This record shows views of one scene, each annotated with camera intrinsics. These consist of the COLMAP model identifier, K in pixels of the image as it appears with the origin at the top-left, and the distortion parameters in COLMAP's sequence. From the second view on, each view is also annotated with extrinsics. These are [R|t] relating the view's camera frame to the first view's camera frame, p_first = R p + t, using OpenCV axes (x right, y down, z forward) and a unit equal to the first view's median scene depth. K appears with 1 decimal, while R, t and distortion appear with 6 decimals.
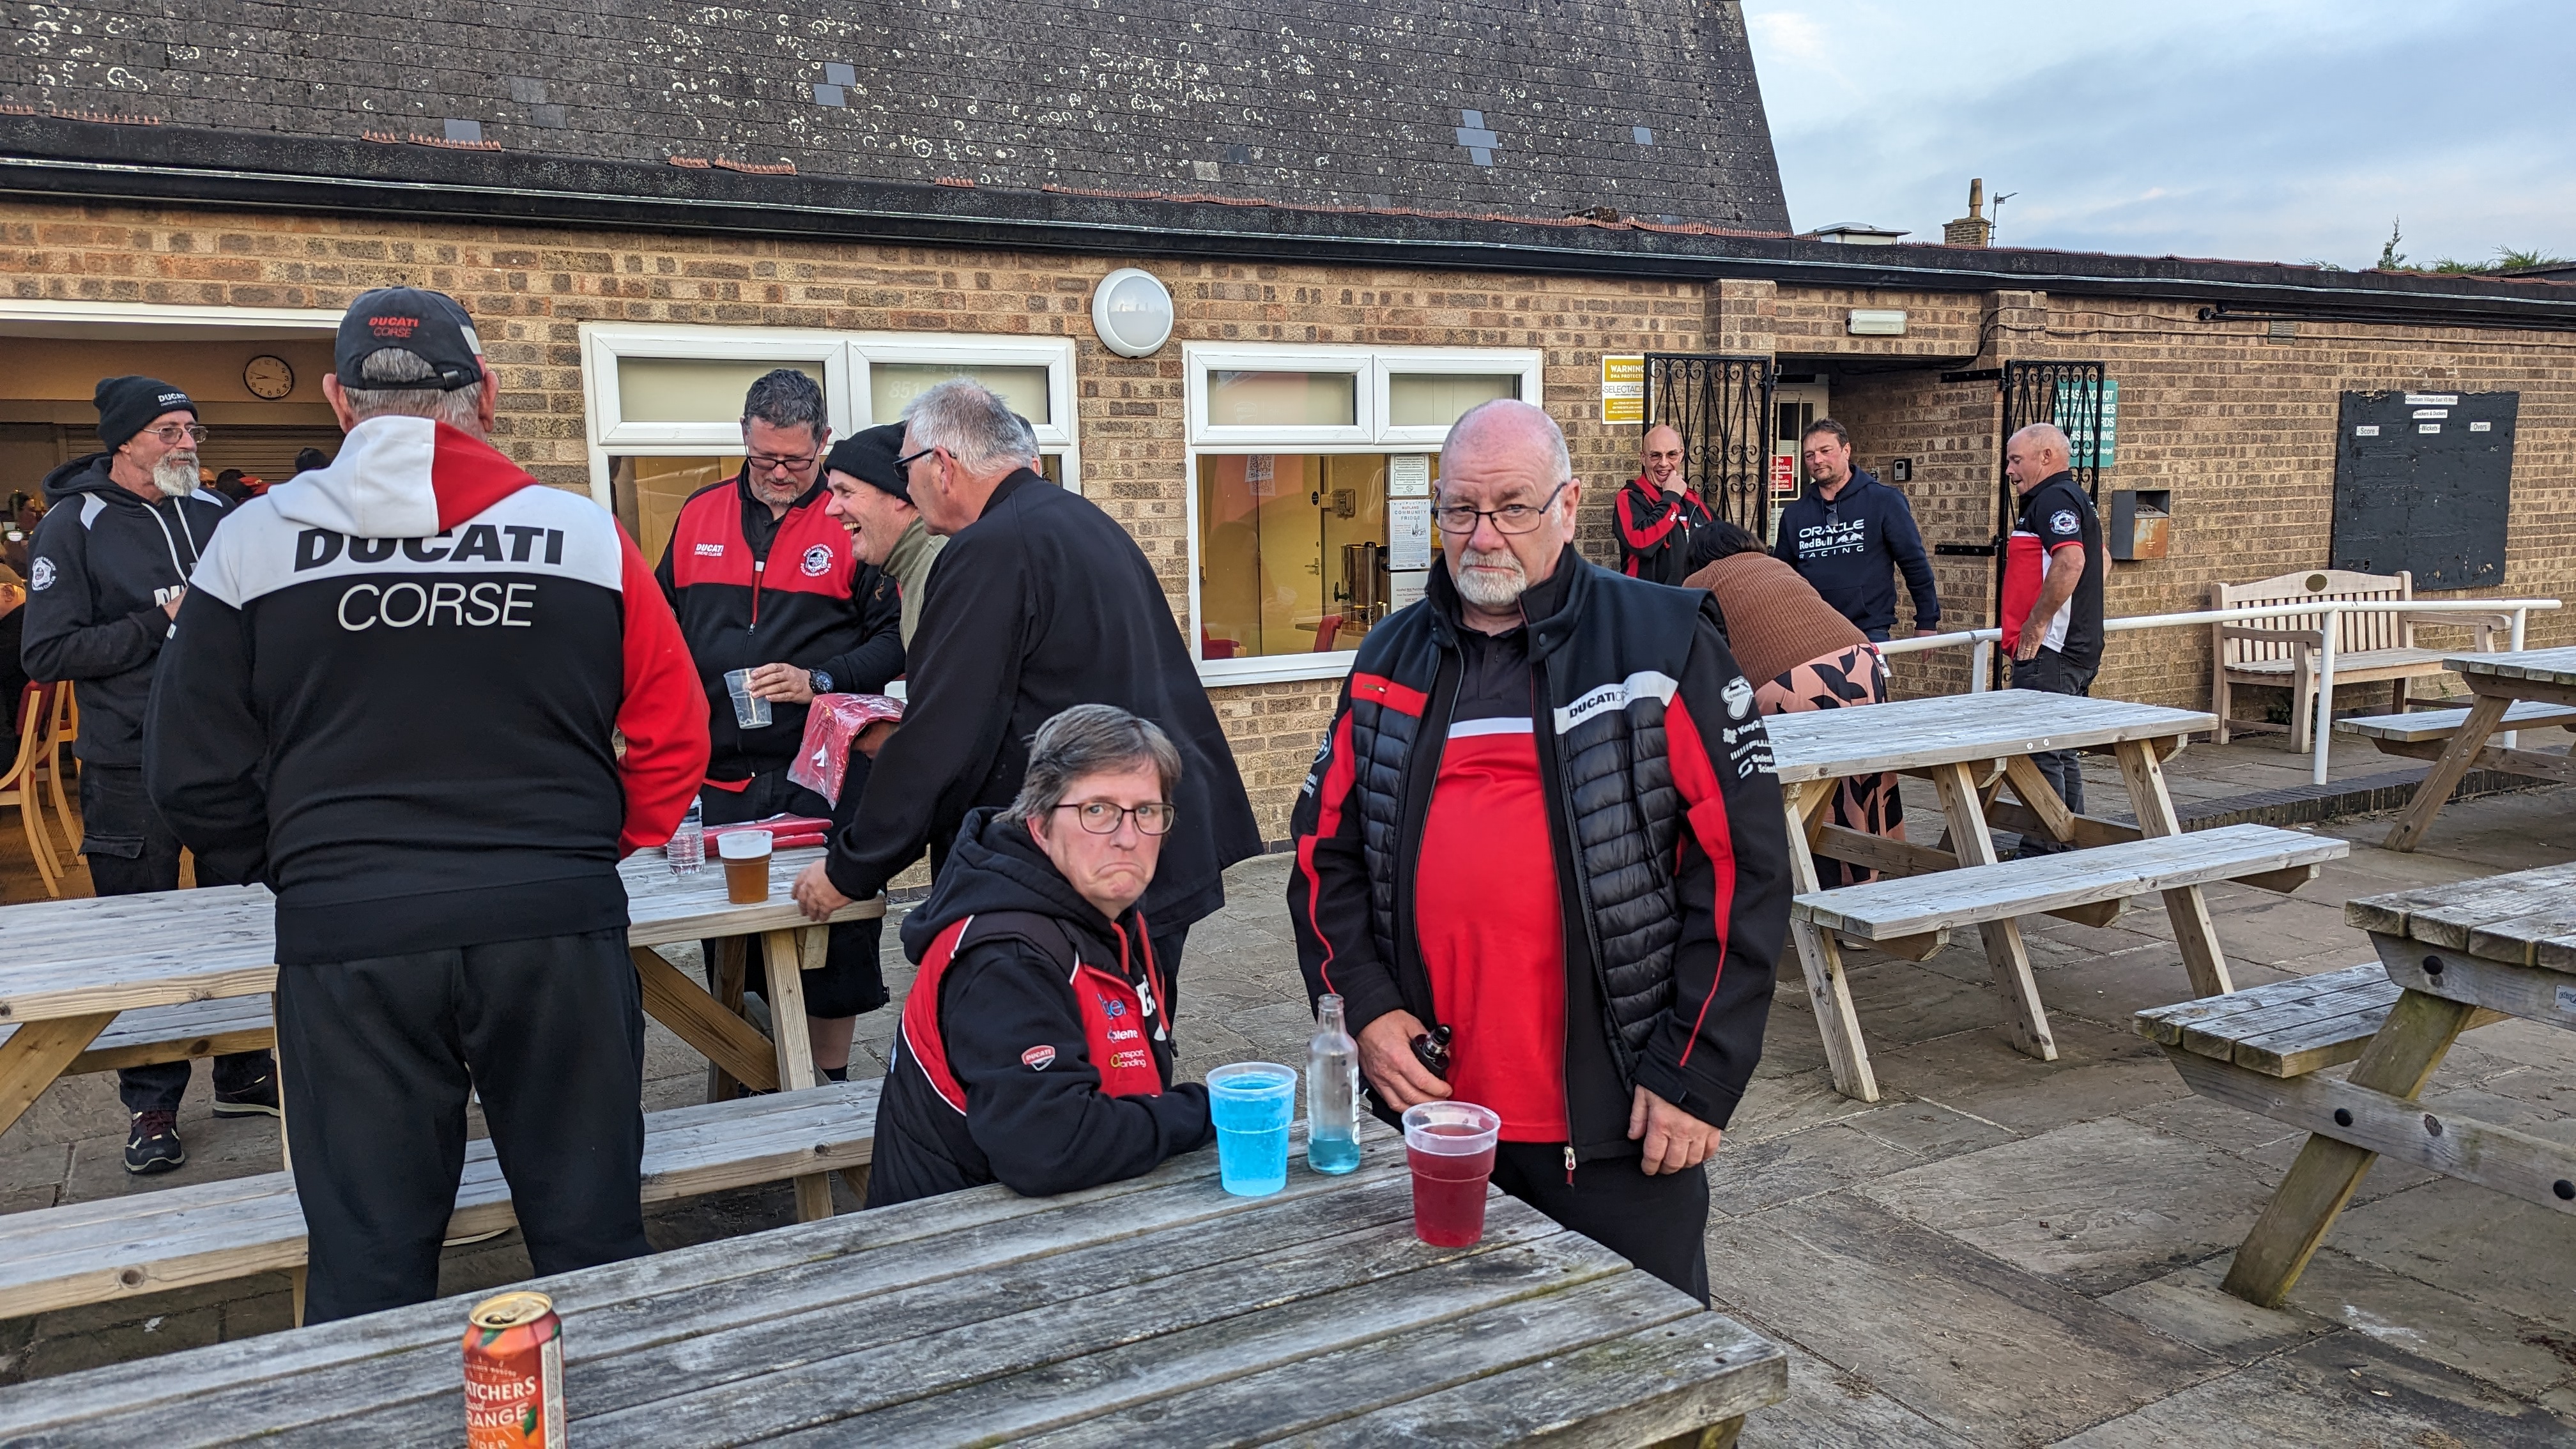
lens RADIAL K [[1833.2, 0, 1290.6], [0, 1833.2, 730.4], [0, 0, 1]] dist [0.070476, -0.055520]
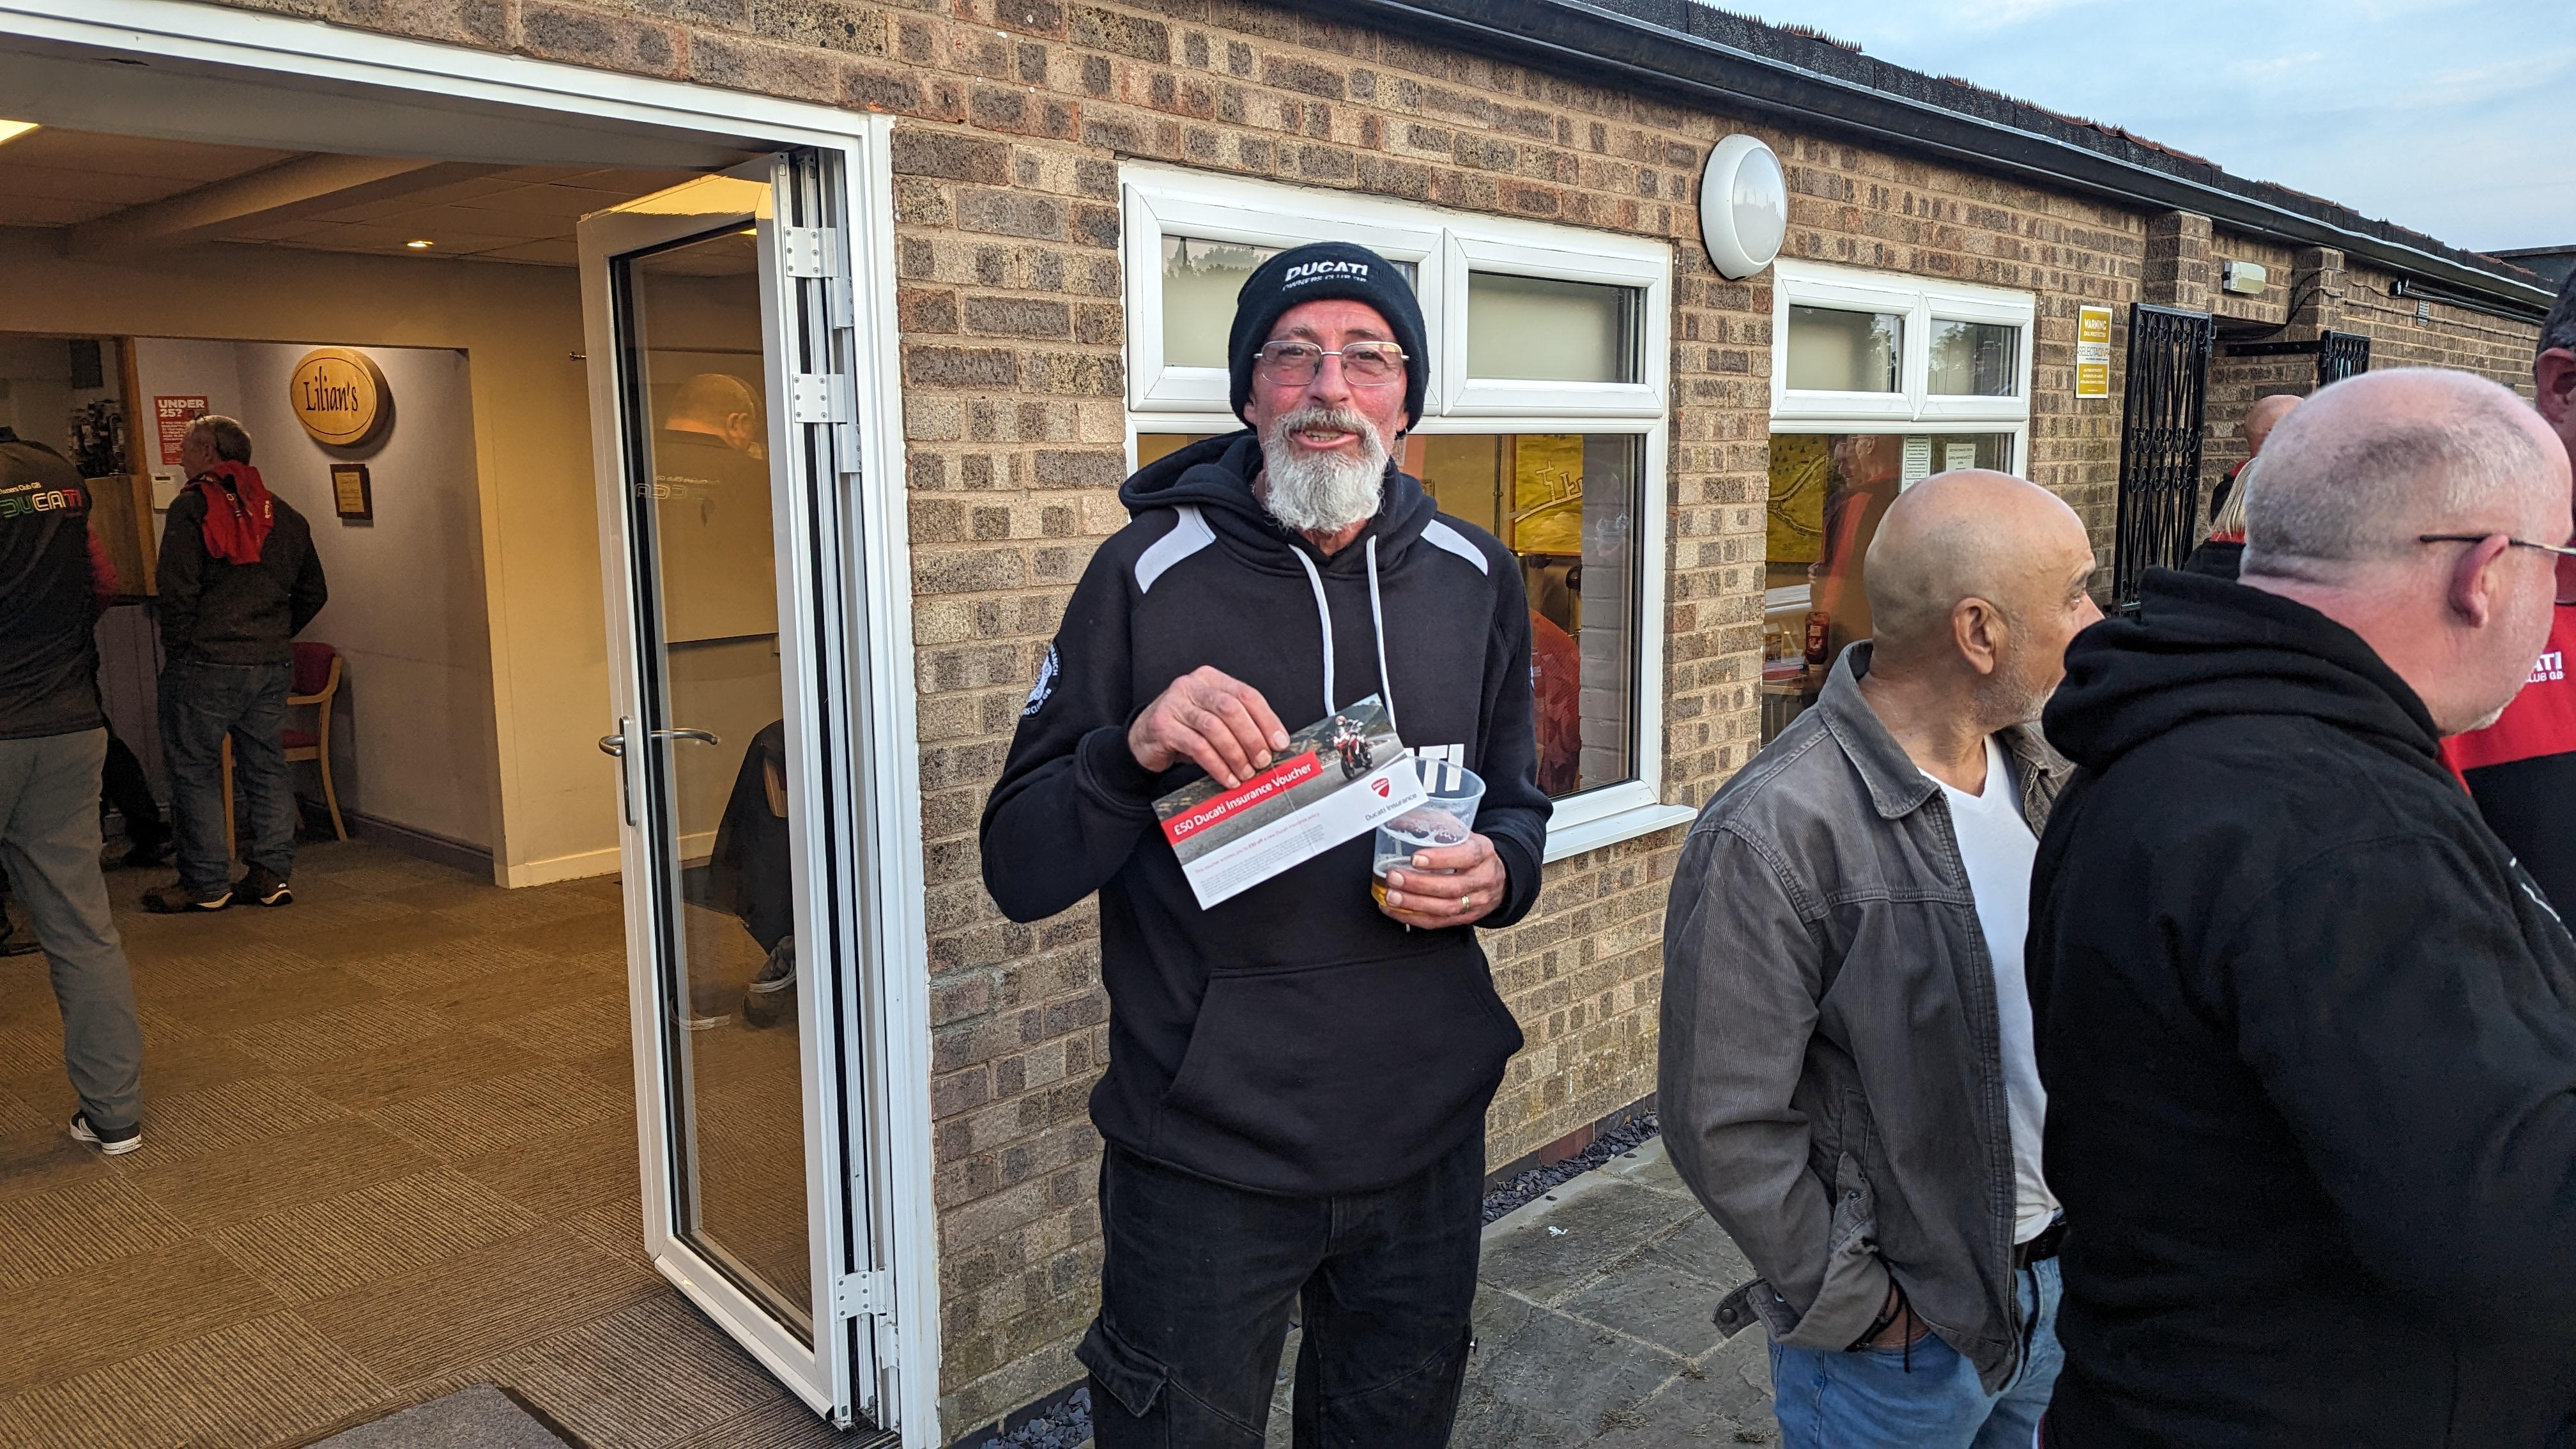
lens RADIAL K [[1833.2, 0, 1293.8], [0, 1833.2, 718.6], [0, 0, 1]] dist [0.070476, -0.055520]
pose [[0.946637, -0.035070, 0.320389, -0.419899], [0.031766, 0.999375, 0.015535, -0.065090], [-0.320734, -0.004529, 0.947159, 0.434969]]
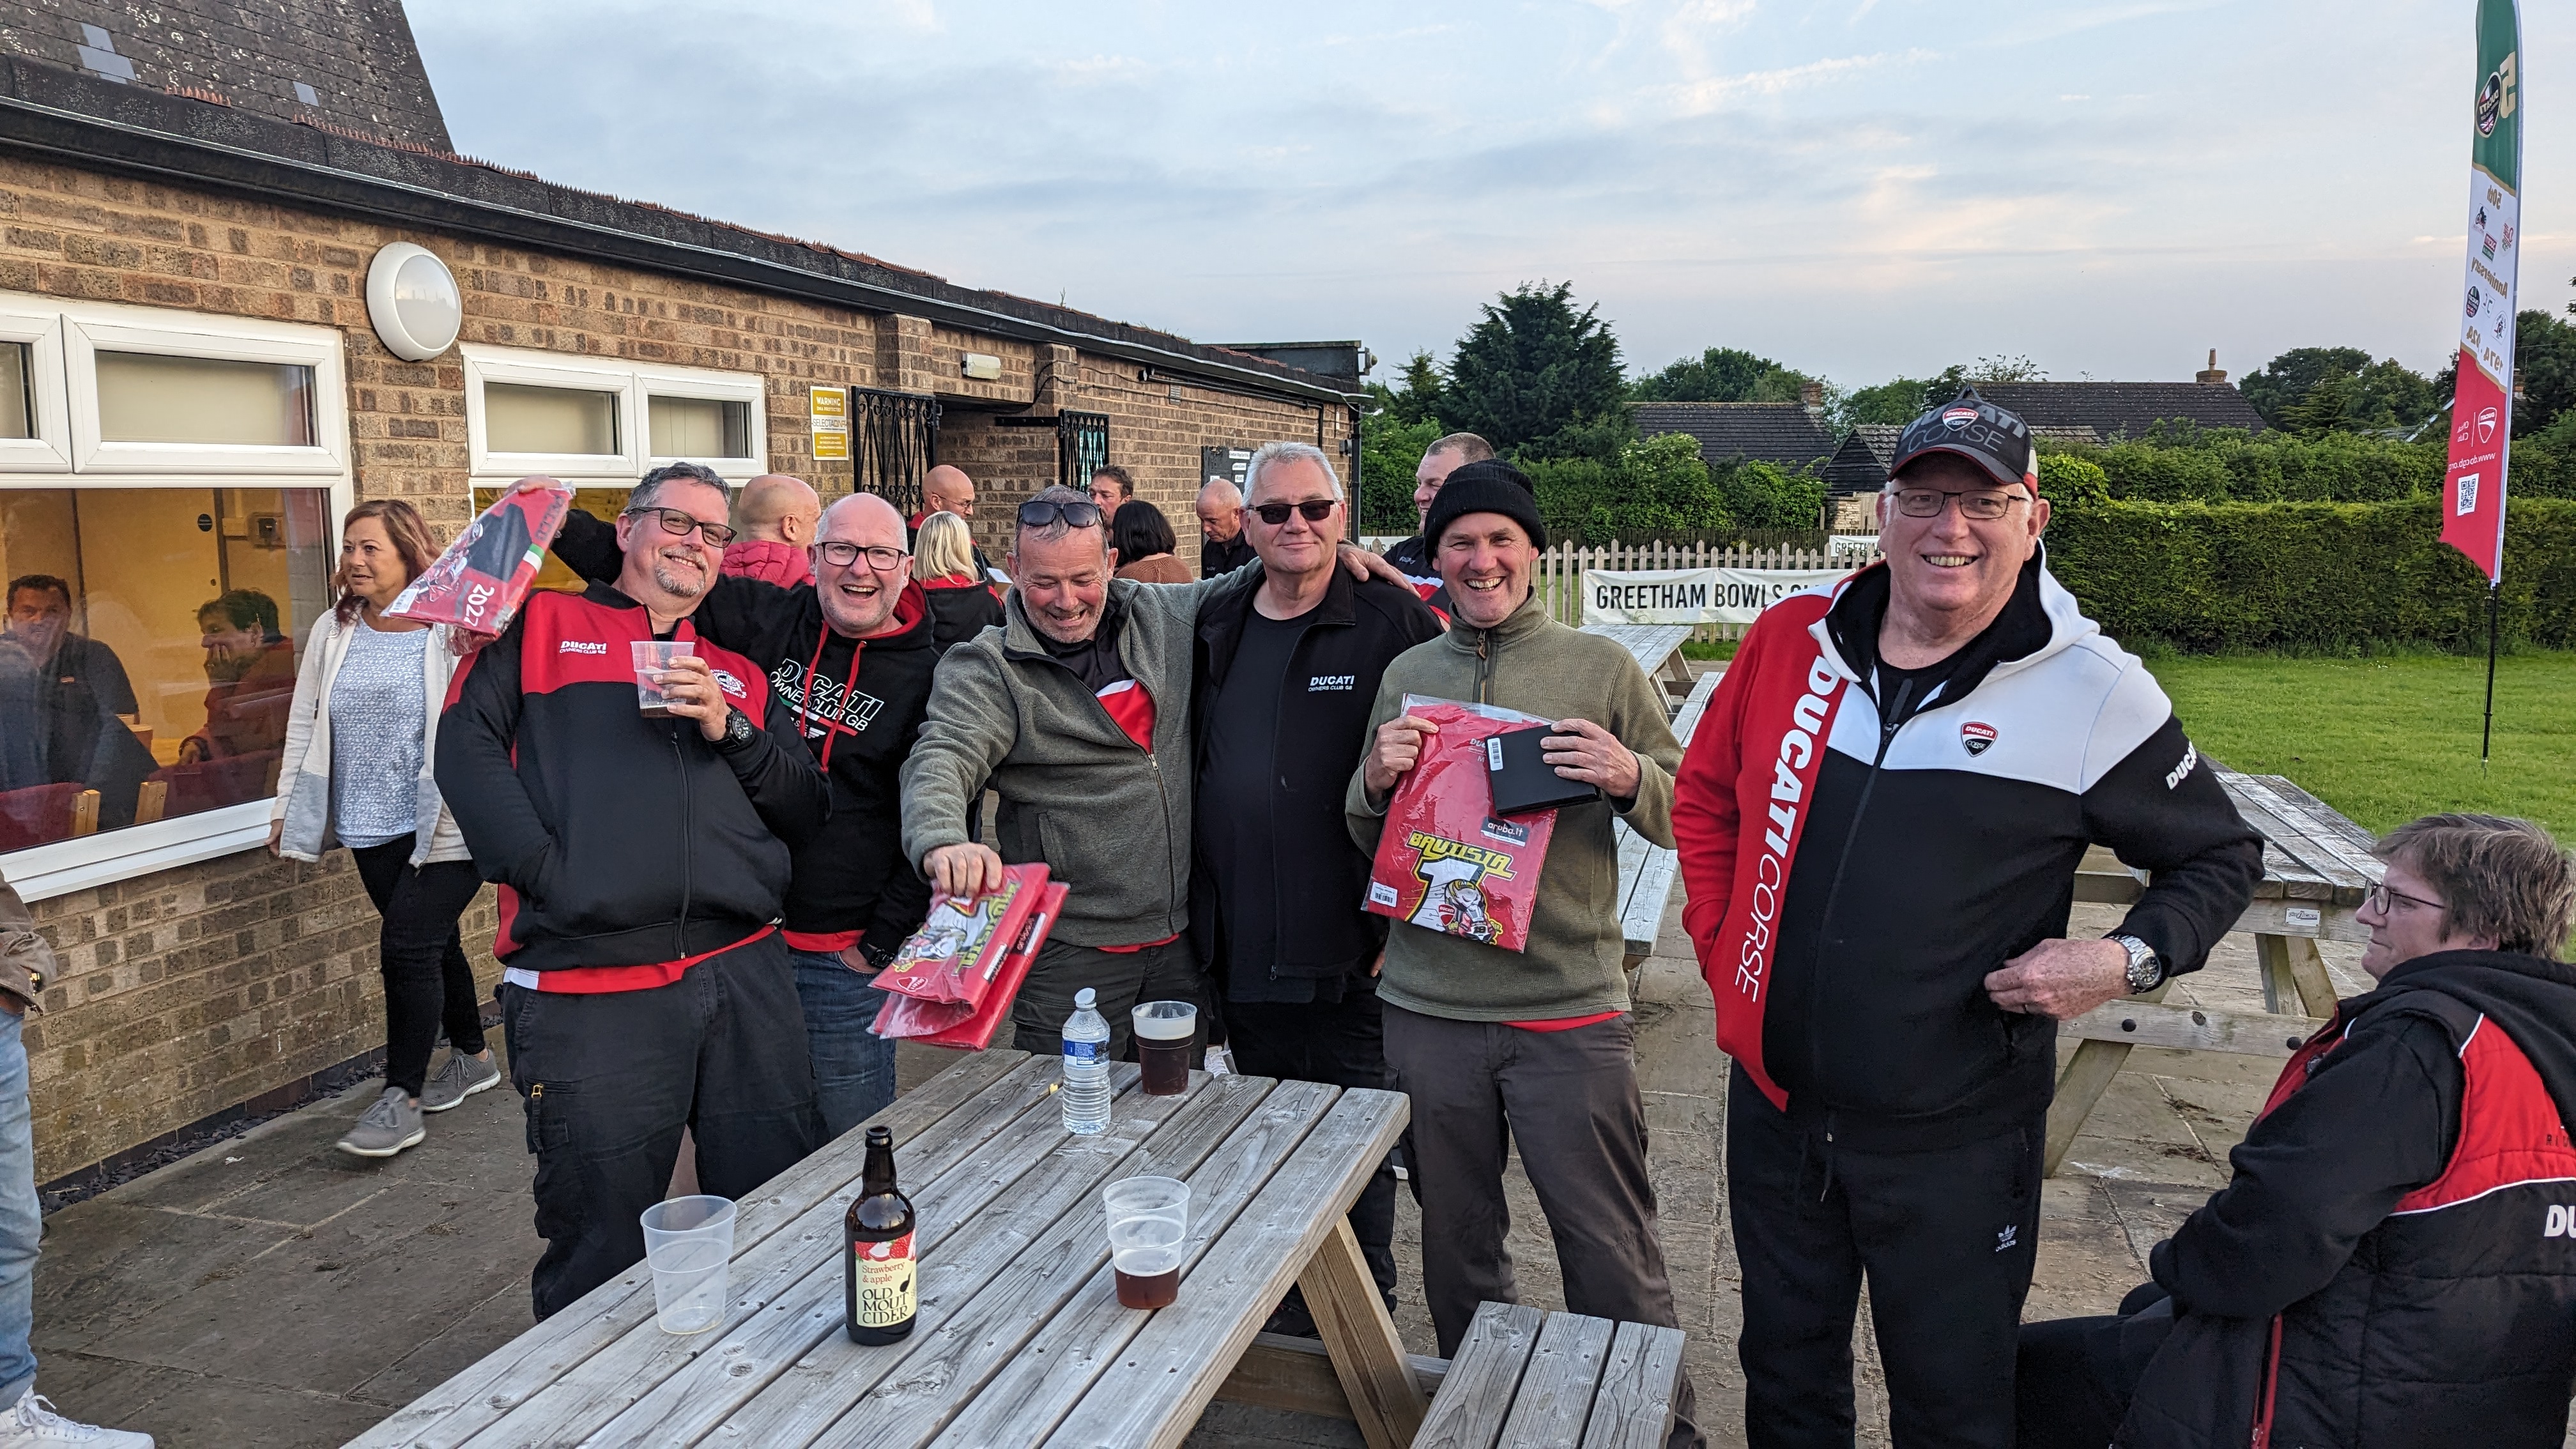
lens RADIAL K [[1833.2, 0, 1270.9], [0, 1833.2, 721.9], [0, 0, 1]] dist [0.070476, -0.055520]
pose [[0.698943, -0.072352, 0.711508, -0.379692], [0.076890, 0.996705, 0.025821, -0.045945], [-0.711032, 0.036661, 0.702204, 0.211396]]
